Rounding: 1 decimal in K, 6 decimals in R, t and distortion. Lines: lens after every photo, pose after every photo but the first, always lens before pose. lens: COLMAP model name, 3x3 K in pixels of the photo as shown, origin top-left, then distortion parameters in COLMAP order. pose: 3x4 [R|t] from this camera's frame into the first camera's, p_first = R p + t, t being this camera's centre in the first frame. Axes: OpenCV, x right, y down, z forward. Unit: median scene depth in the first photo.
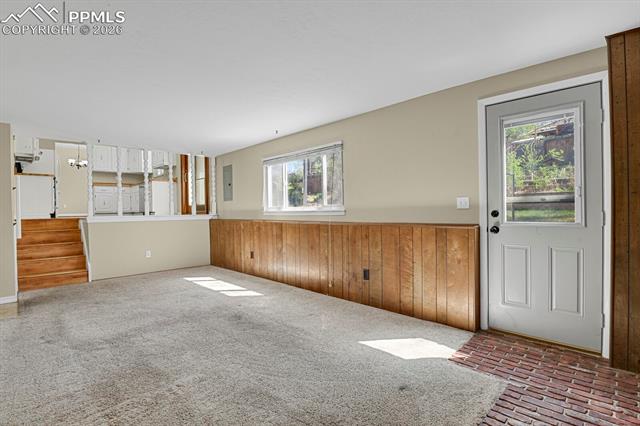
lens RADIAL K [[316.5, 0, 319.7], [0, 316.5, 213.1], [0, 0, 1]] dist [-0.034784, 0.000383]
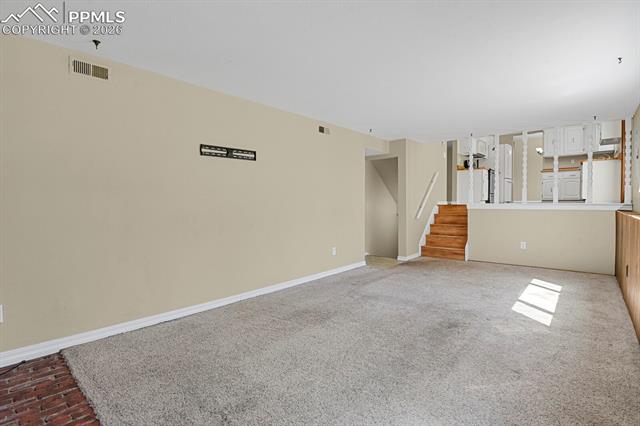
lens RADIAL K [[316.5, 0, 325.8], [0, 316.5, 208.3], [0, 0, 1]] dist [-0.034784, 0.000383]
pose [[0.069622, 0.032636, -0.997039, 0.382911], [-0.005559, 0.999462, 0.032327, -0.004789], [0.997558, 0.003292, 0.069766, 0.432333]]
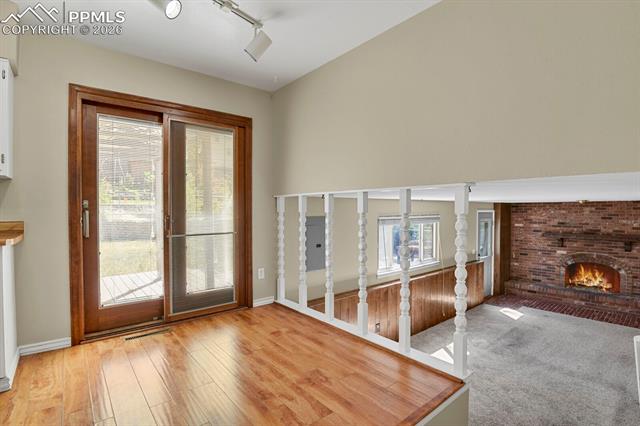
lens RADIAL K [[316.5, 0, 330.9], [0, 316.5, 209.6], [0, 0, 1]] dist [-0.034784, 0.000383]
pose [[0.051497, 0.016011, 0.998545, -1.260444], [0.006655, 0.999844, -0.016375, -0.205227], [-0.998651, 0.007489, 0.051383, 1.260390]]
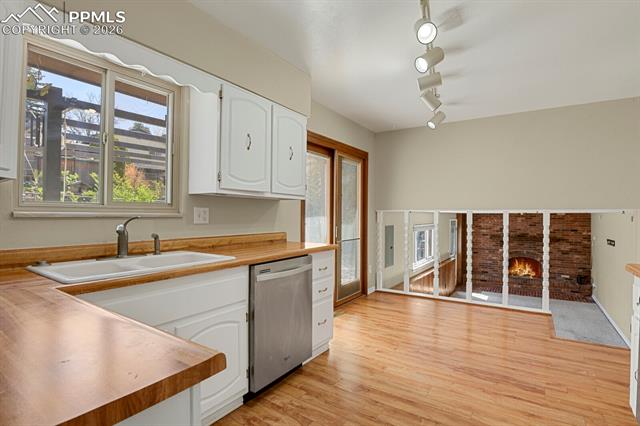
lens RADIAL K [[316.5, 0, 335.1], [0, 316.5, 213.7], [0, 0, 1]] dist [-0.034784, 0.000383]
pose [[-0.227696, 0.023066, 0.973459, -1.460425], [0.008040, 0.999730, -0.021808, -0.220583], [-0.973699, 0.002861, -0.227820, 1.785618]]
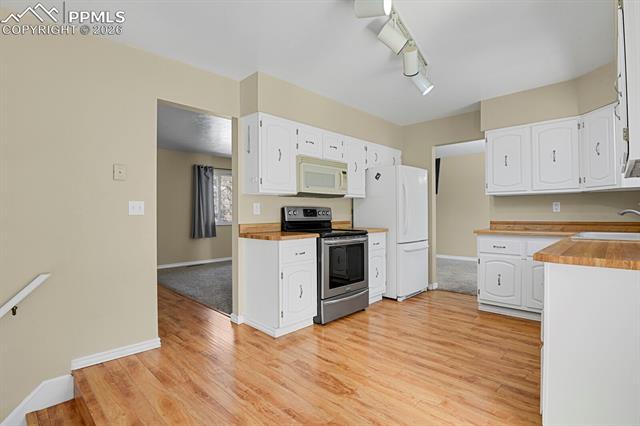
lens RADIAL K [[316.5, 0, 323.1], [0, 316.5, 212.1], [0, 0, 1]] dist [-0.034784, 0.000383]
pose [[0.018152, 0.016661, -0.999696, -0.638967], [-0.003143, 0.999857, 0.016607, -0.222046], [0.999830, 0.002841, 0.018202, 1.451067]]
